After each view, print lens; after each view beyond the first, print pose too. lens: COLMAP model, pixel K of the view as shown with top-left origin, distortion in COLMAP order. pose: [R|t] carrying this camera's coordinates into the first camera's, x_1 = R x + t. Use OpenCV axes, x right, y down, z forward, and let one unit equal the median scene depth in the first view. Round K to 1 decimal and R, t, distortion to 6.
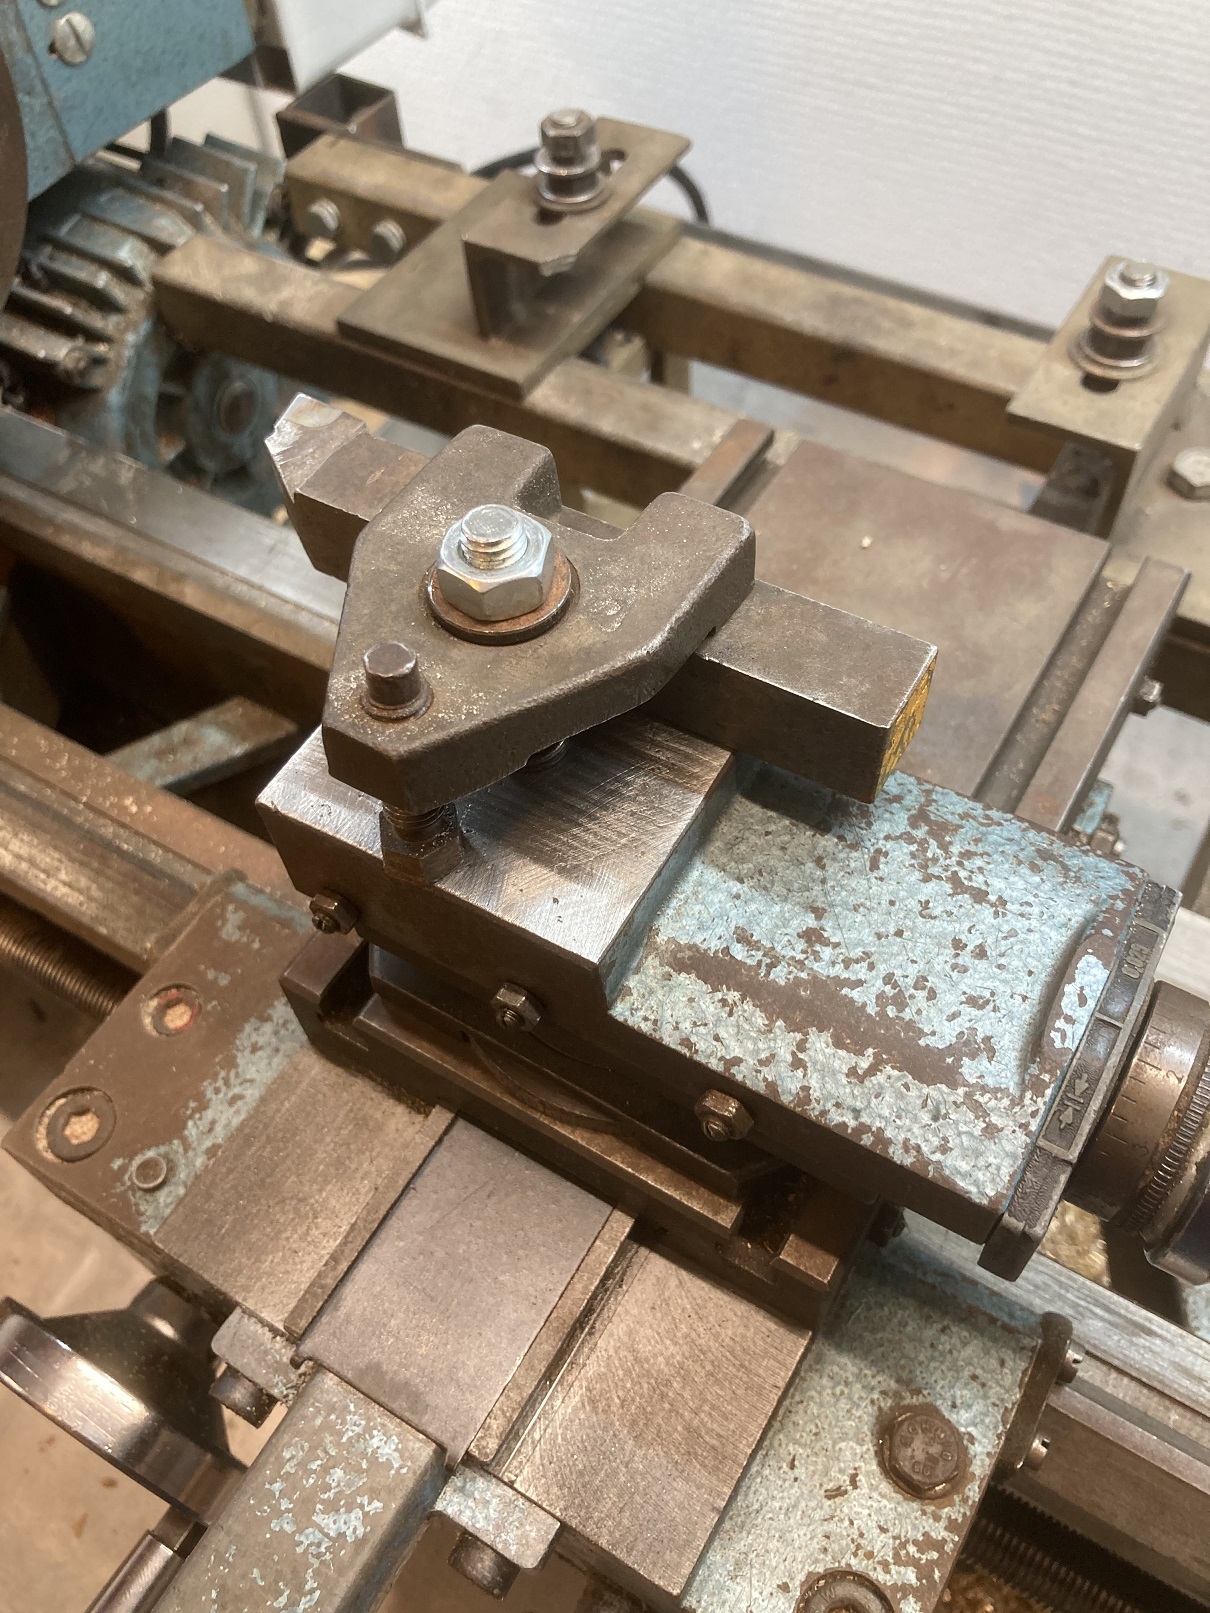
lens RADIAL K [[1307.8, 0, 580.4], [0, 1307.8, 840.5], [0, 0, 1]] dist [-0.004242, -0.006784]
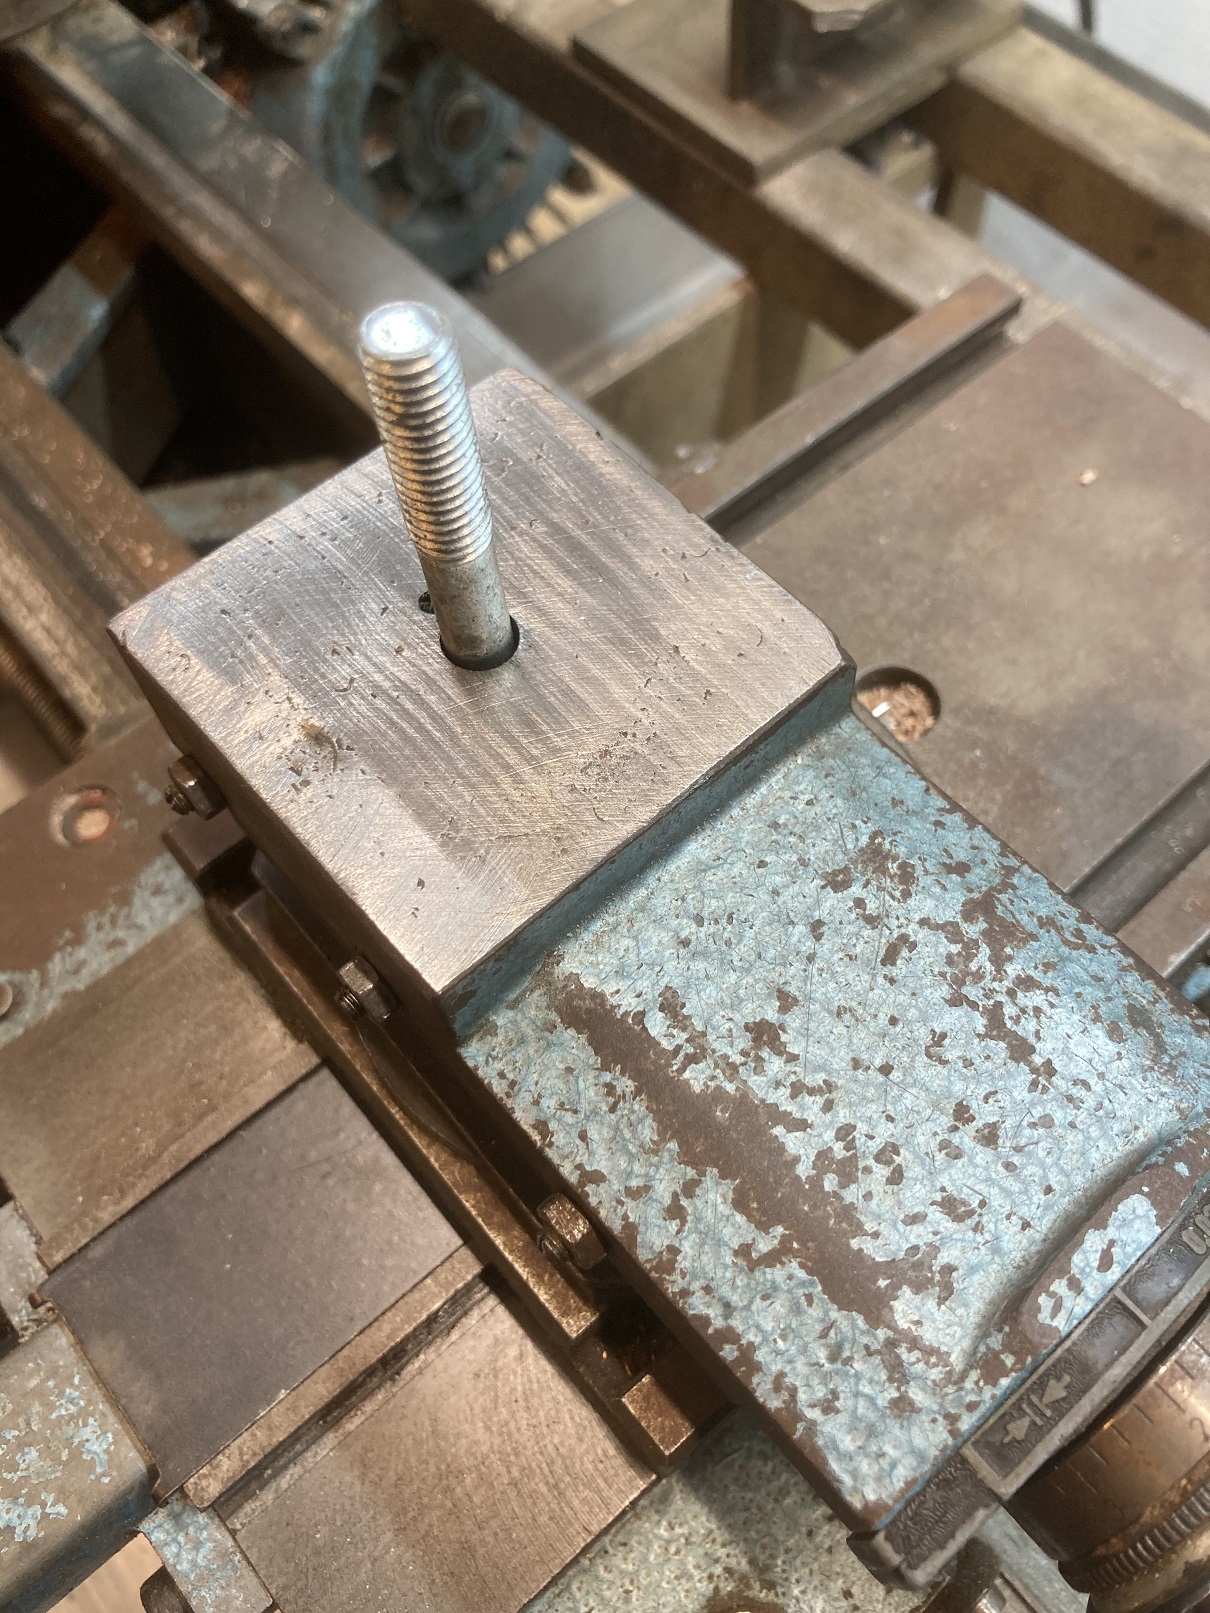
lens RADIAL K [[1340.7, 0, 605.0], [0, 1340.7, 806.5], [0, 0, 1]] dist [-0.073713, 0.112544]
pose [[0.952692, 0.284409, -0.107190, 0.137929], [-0.270149, 0.953980, 0.130158, -0.111553], [0.139275, -0.095043, 0.985682, 0.299596]]
